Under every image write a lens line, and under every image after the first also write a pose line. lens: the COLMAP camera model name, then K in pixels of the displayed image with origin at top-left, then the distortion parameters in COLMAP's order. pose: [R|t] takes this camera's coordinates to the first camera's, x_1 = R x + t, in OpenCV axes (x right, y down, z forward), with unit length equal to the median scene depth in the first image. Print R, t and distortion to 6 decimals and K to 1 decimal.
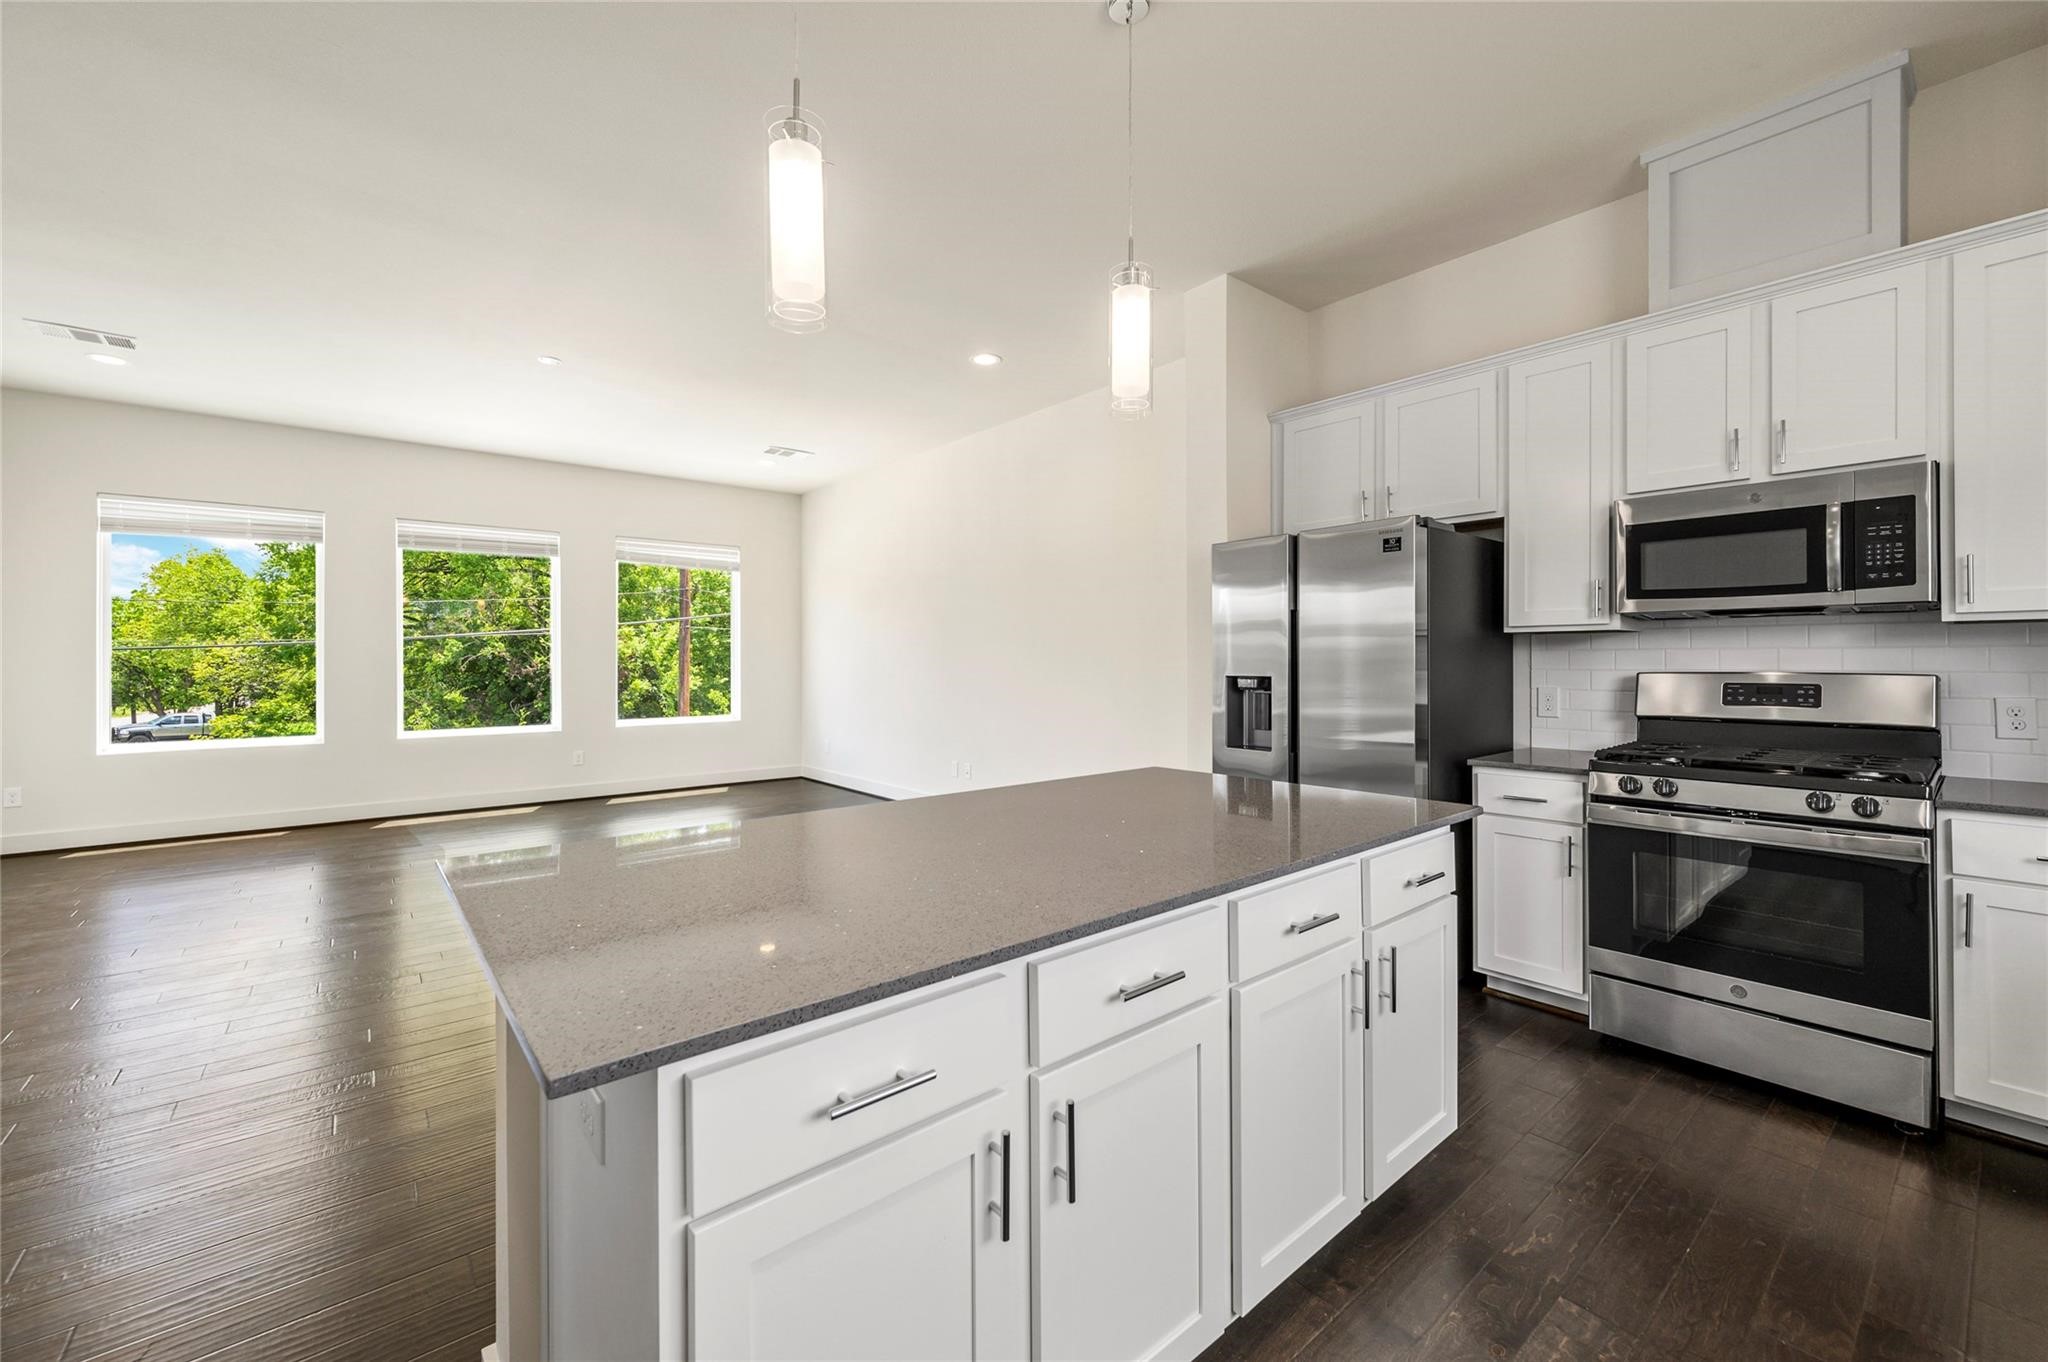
lens RADIAL K [[809.2, 0, 1017.9], [0, 809.2, 659.1], [0, 0, 1]] dist [-0.002369, 0.000738]
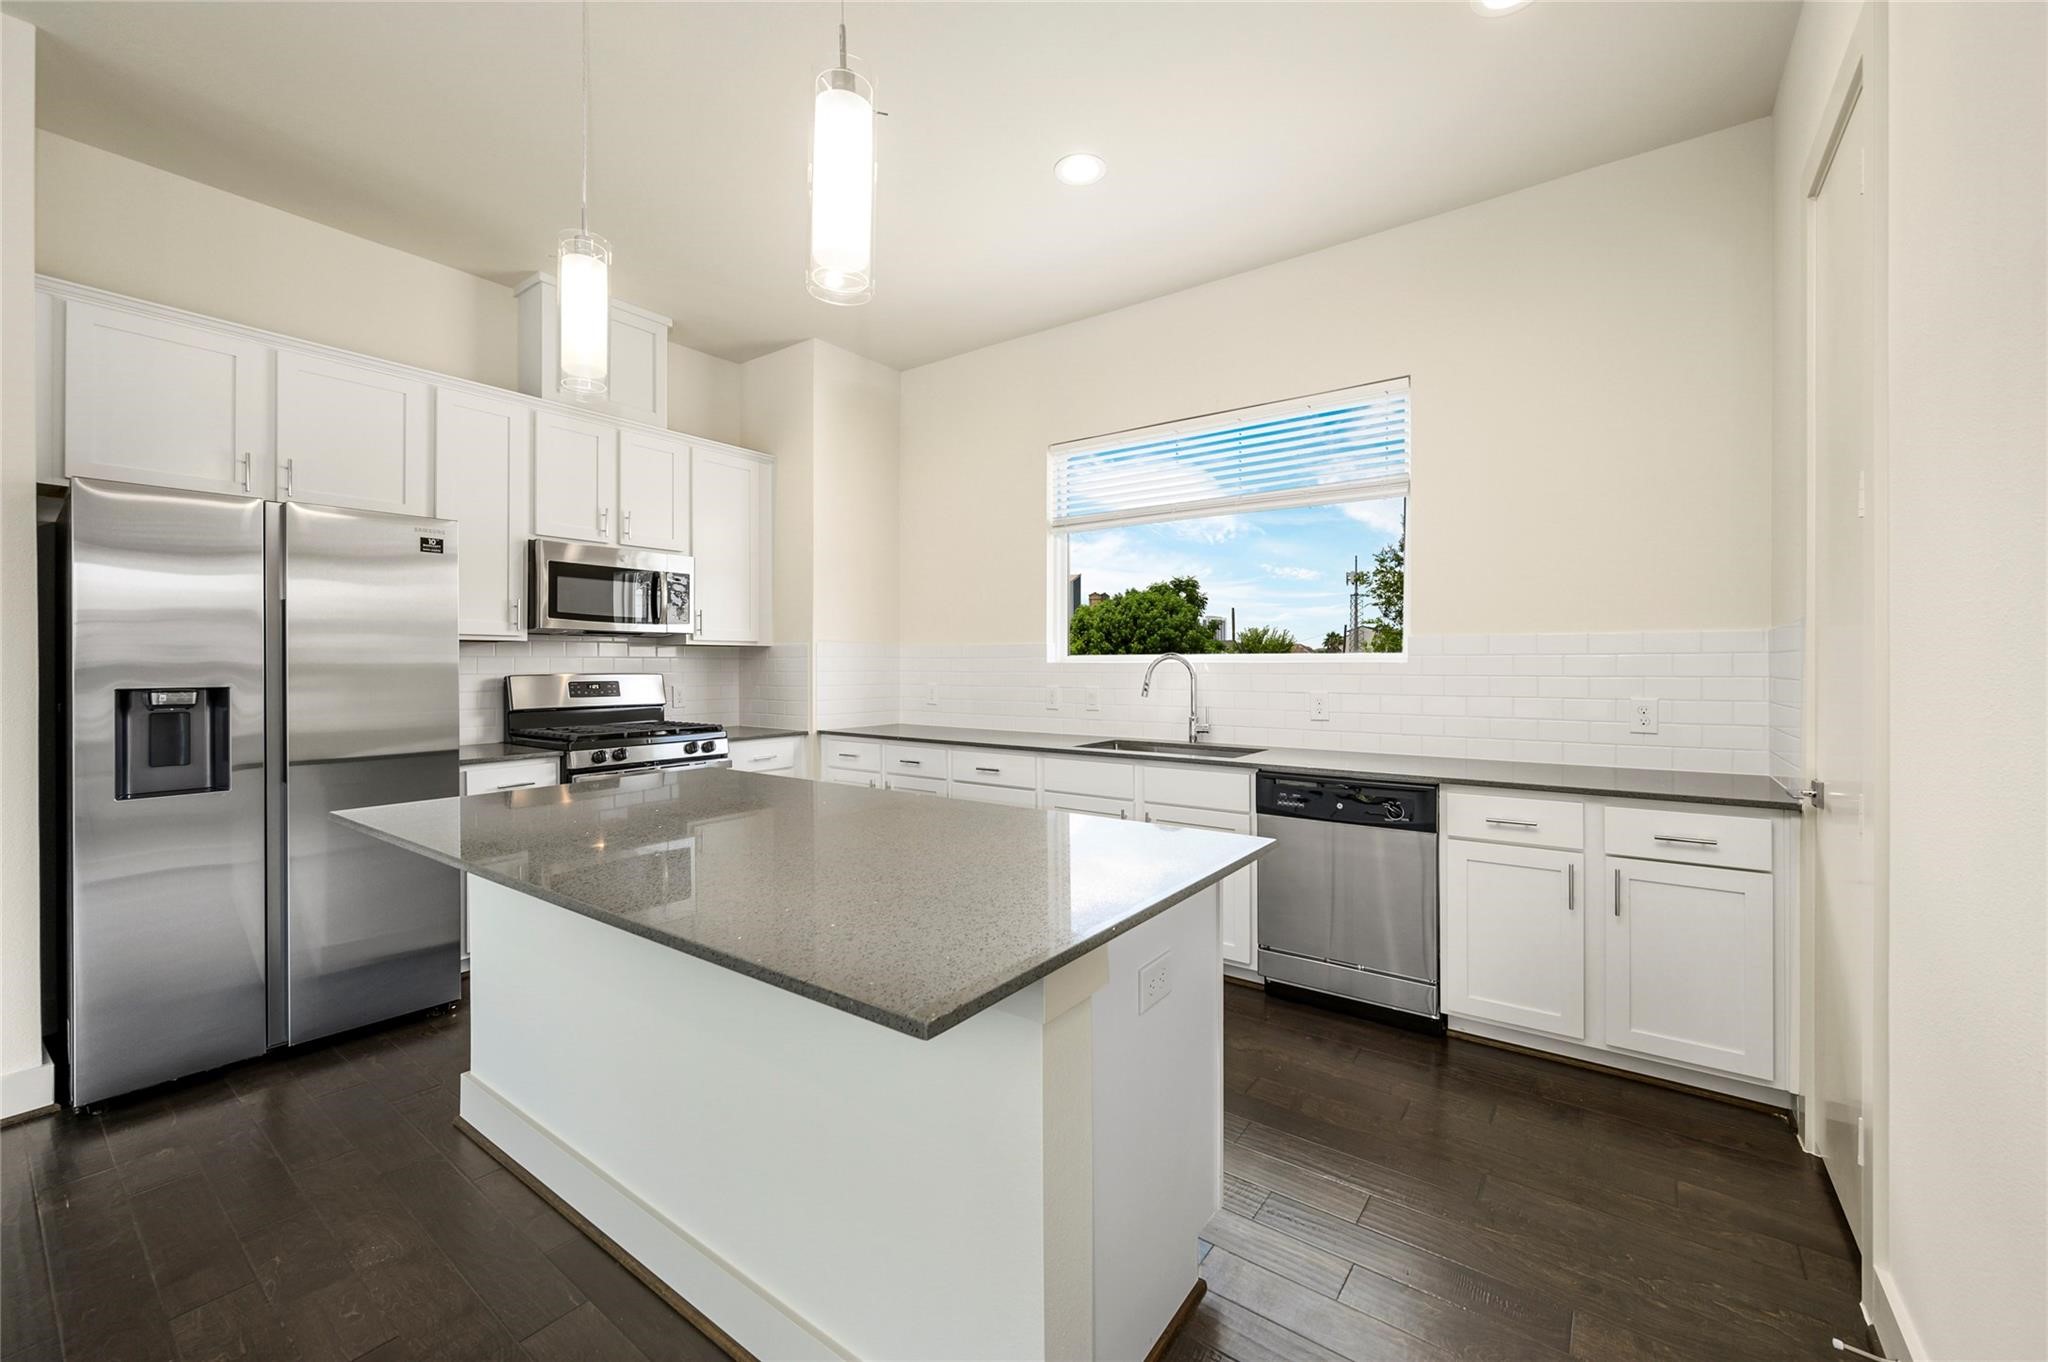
lens RADIAL K [[809.2, 0, 1012.0], [0, 809.2, 671.6], [0, 0, 1]] dist [-0.002369, 0.000738]
pose [[-0.235607, -0.004677, 0.971837, -0.667987], [-0.000294, 0.999989, 0.004741, 0.004491], [-0.971848, 0.000831, -0.235606, 0.585464]]
